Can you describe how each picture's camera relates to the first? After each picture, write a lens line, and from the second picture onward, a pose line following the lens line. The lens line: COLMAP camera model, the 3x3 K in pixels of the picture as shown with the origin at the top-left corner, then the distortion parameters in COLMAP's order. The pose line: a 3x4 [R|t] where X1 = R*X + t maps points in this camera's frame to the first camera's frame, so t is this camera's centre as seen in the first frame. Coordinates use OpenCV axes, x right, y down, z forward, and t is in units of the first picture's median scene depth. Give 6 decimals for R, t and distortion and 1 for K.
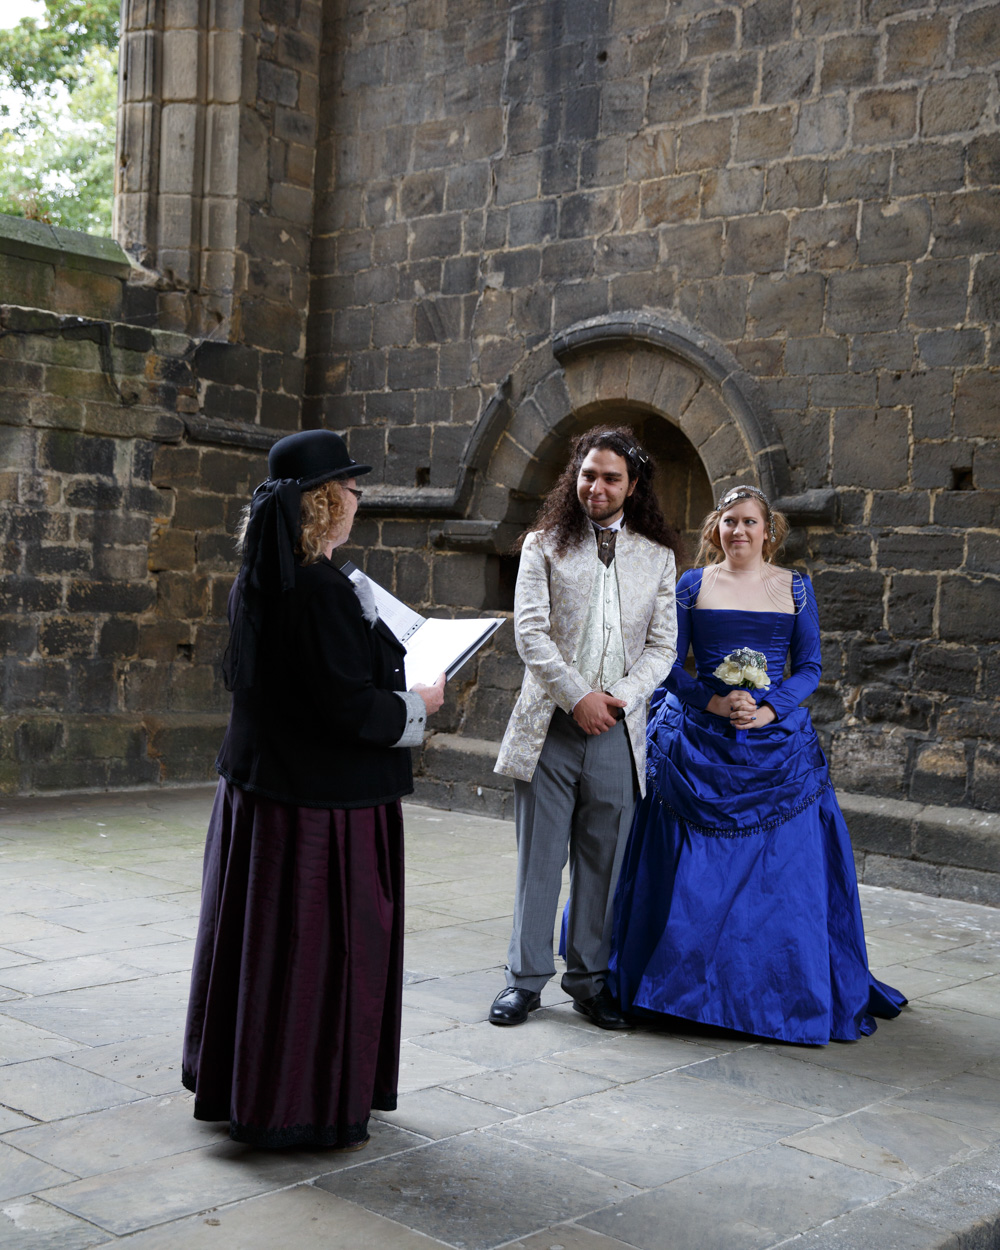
lens RADIAL K [[1583.6, 0, 500.0], [0, 1583.6, 625.0], [0, 0, 1]] dist [0.005298, 0.043384]
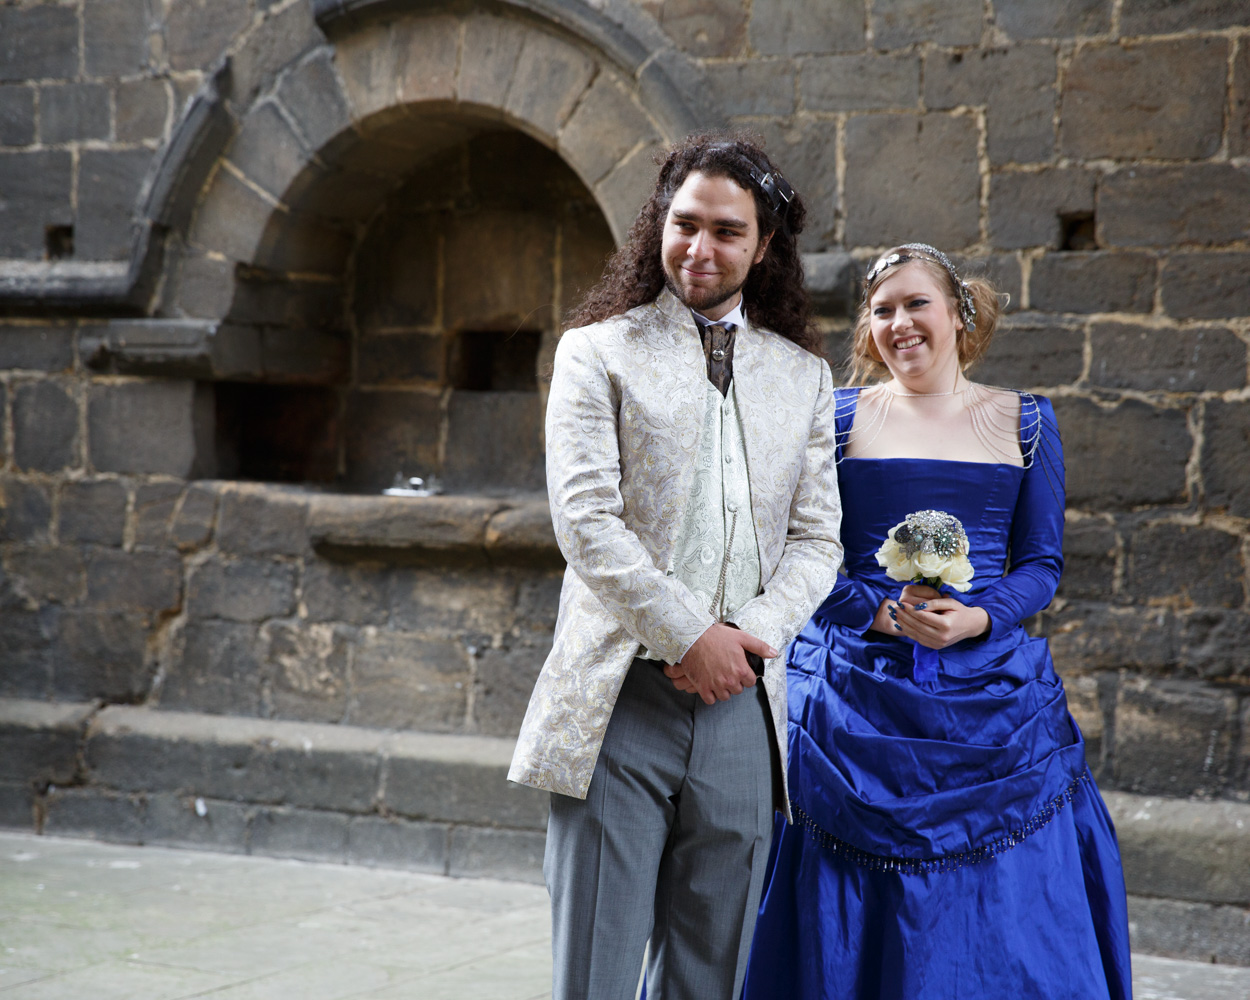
lens RADIAL K [[2671.8, 0, 625.0], [0, 2671.8, 500.0], [0, 0, 1]] dist [0.182539, 0.064693]
pose [[0.975455, -0.033993, 0.217560, -0.090365], [0.033633, 0.999420, 0.005358, -0.003462], [-0.217616, 0.002091, 0.976032, 0.060934]]
